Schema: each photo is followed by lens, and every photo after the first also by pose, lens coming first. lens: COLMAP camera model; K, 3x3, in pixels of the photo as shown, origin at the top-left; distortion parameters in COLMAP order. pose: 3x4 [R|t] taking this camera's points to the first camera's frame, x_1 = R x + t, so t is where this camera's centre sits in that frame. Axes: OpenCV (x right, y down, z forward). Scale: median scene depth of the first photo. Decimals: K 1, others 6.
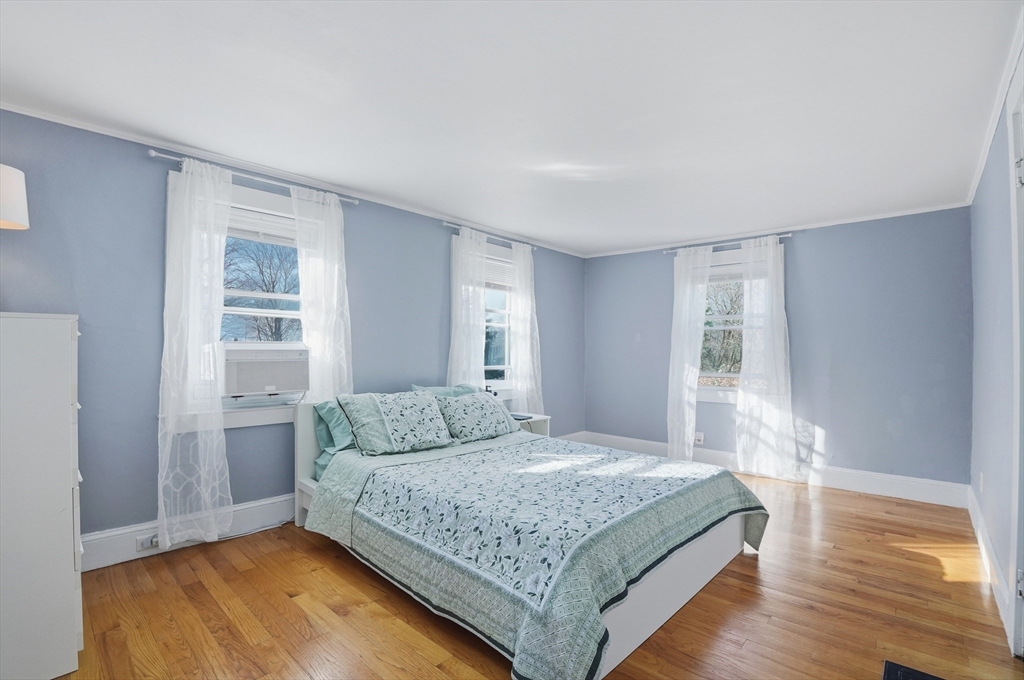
lens RADIAL K [[454.2, 0, 515.7], [0, 454.2, 340.8], [0, 0, 1]] dist [-0.067905, 0.013988]
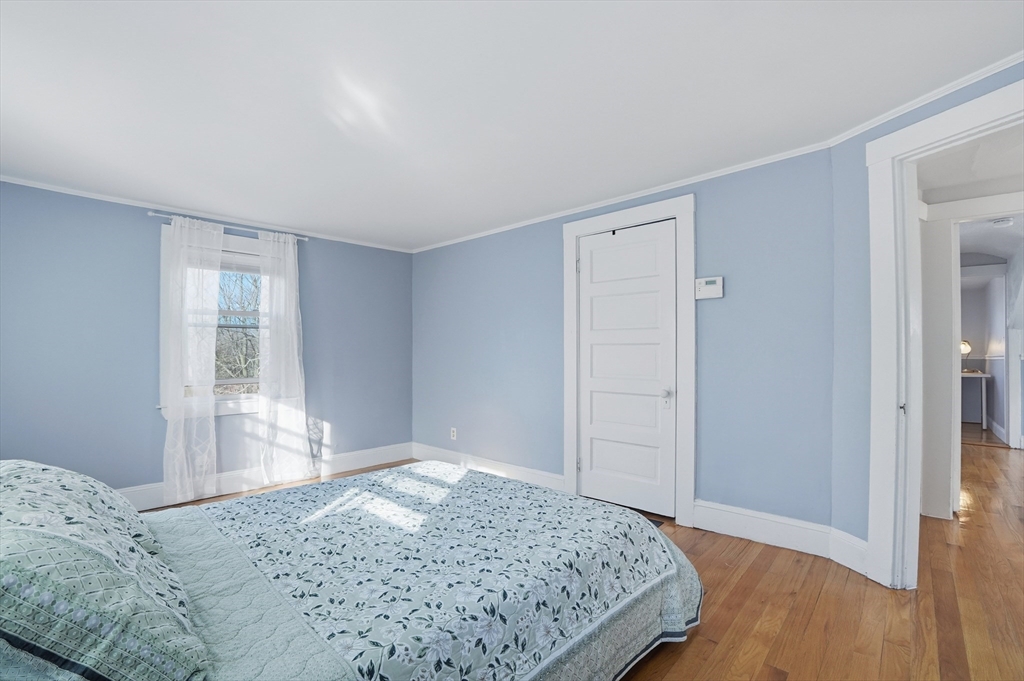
lens RADIAL K [[454.2, 0, 515.7], [0, 454.2, 341.3], [0, 0, 1]] dist [-0.067905, 0.013988]
pose [[0.019638, 0.013799, 0.999712, -0.413226], [-0.017781, 0.999751, -0.013450, 0.002346], [-0.999649, -0.017512, 0.019878, 0.503439]]
